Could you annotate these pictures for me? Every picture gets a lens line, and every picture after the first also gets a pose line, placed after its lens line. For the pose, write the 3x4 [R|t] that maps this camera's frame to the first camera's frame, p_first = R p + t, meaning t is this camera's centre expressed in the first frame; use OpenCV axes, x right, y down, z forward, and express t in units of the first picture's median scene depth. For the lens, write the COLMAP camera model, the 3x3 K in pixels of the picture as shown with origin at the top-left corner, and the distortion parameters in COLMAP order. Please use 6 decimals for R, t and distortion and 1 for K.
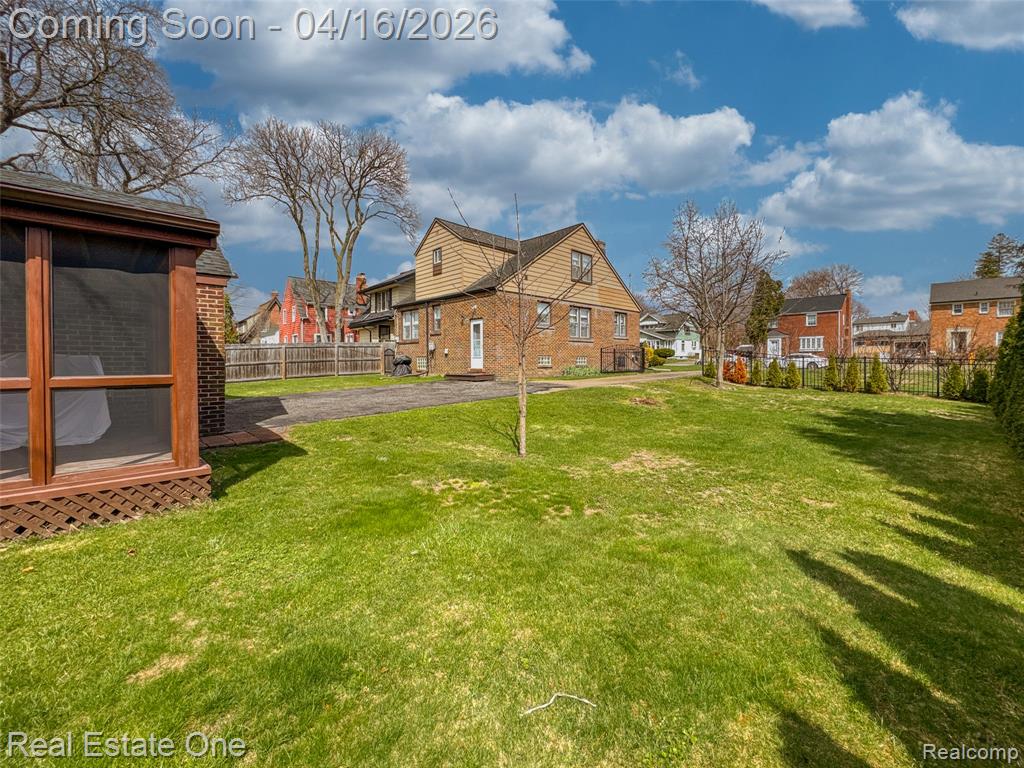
lens RADIAL K [[411.4, 0, 518.0], [0, 411.4, 369.7], [0, 0, 1]] dist [0.000873, -0.000215]
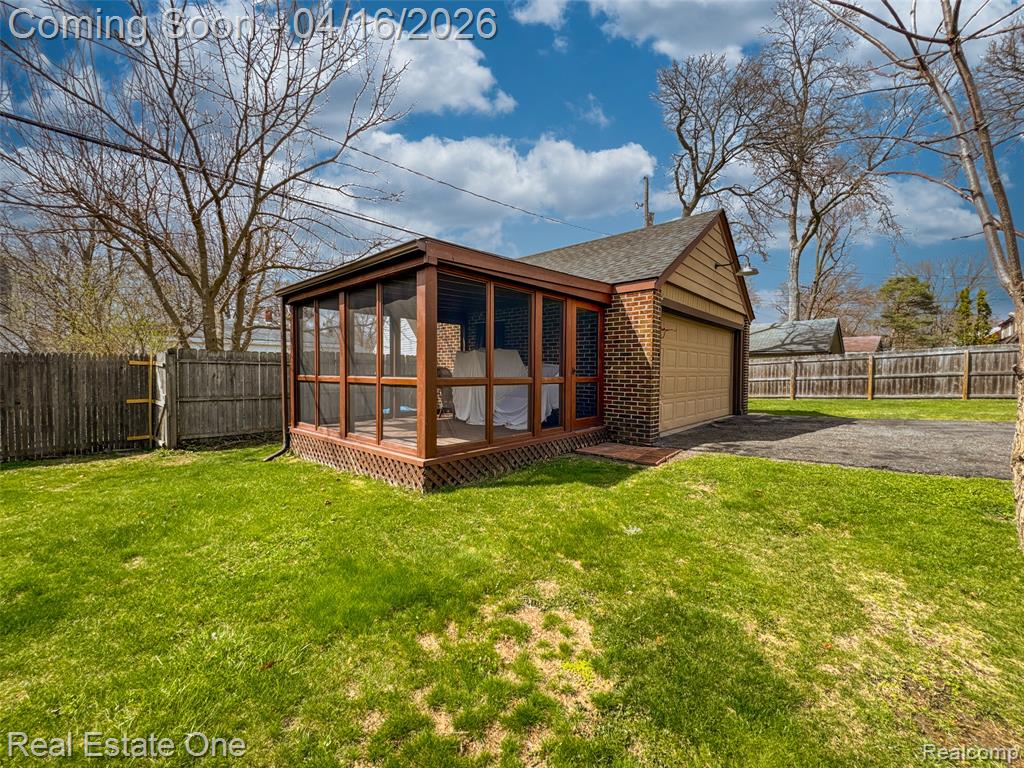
lens RADIAL K [[411.1, 0, 516.7], [0, 411.1, 379.9], [0, 0, 1]] dist [-0.000980, -0.000187]
pose [[0.062648, 0.021242, -0.997810, 0.064352], [-0.026998, 0.999444, 0.019582, -0.002134], [0.997670, 0.025712, 0.063187, 0.203960]]
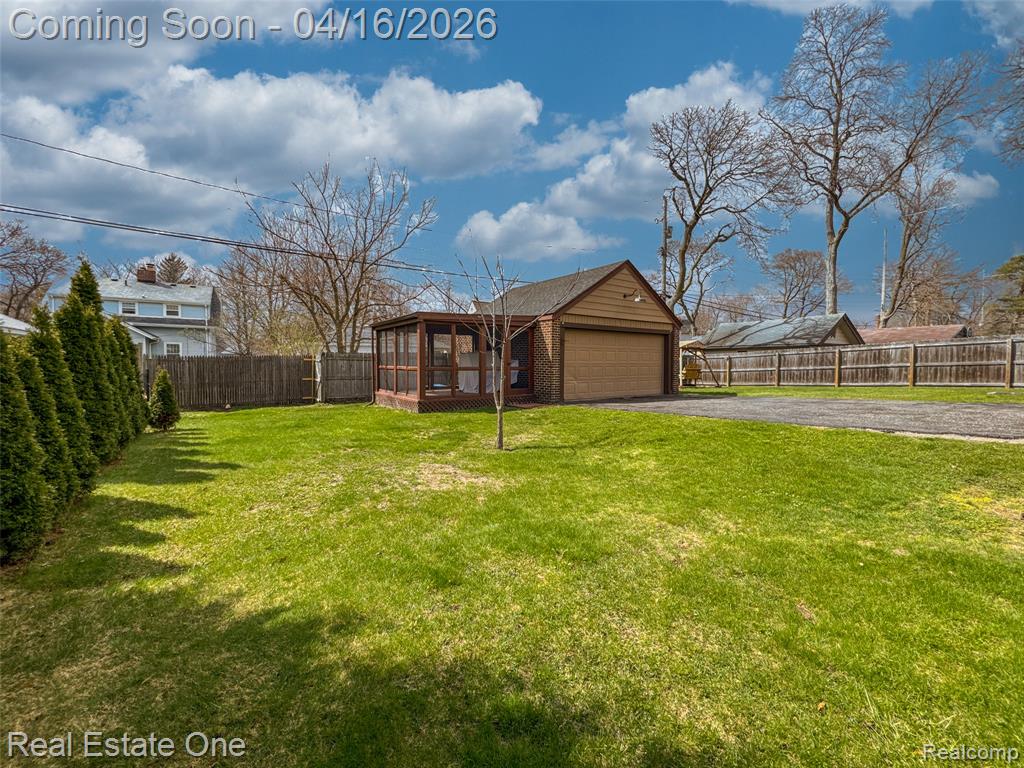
lens RADIAL K [[411.4, 0, 518.0], [0, 411.4, 369.7], [0, 0, 1]] dist [0.000873, -0.000215]
pose [[-0.156604, 0.018496, -0.987488, 0.324338], [-0.025001, 0.999430, 0.022685, -0.008734], [0.987345, 0.028240, -0.156052, 0.362120]]
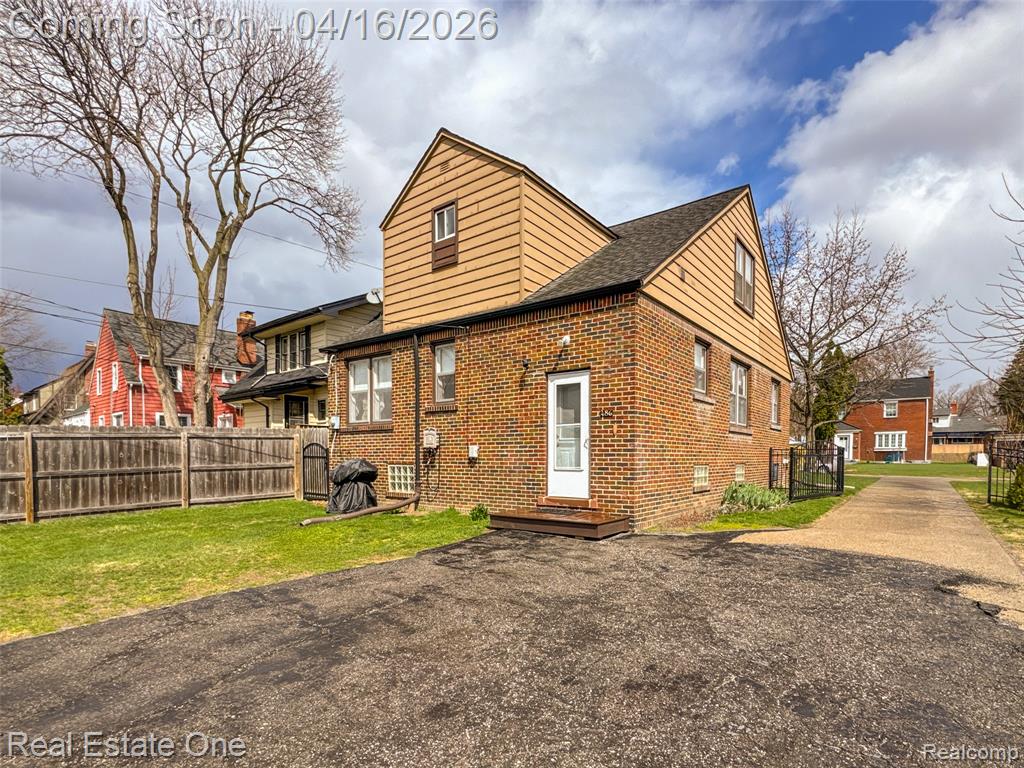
lens RADIAL K [[513.3, 0, 548.4], [0, 513.3, 476.6], [0, 0, 1]] dist [-0.000443, -0.001841]
pose [[0.985997, 0.000211, 0.166761, -0.168929], [-0.002831, 0.999876, 0.015474, -0.025842], [-0.166737, -0.015730, 0.985876, 0.438560]]
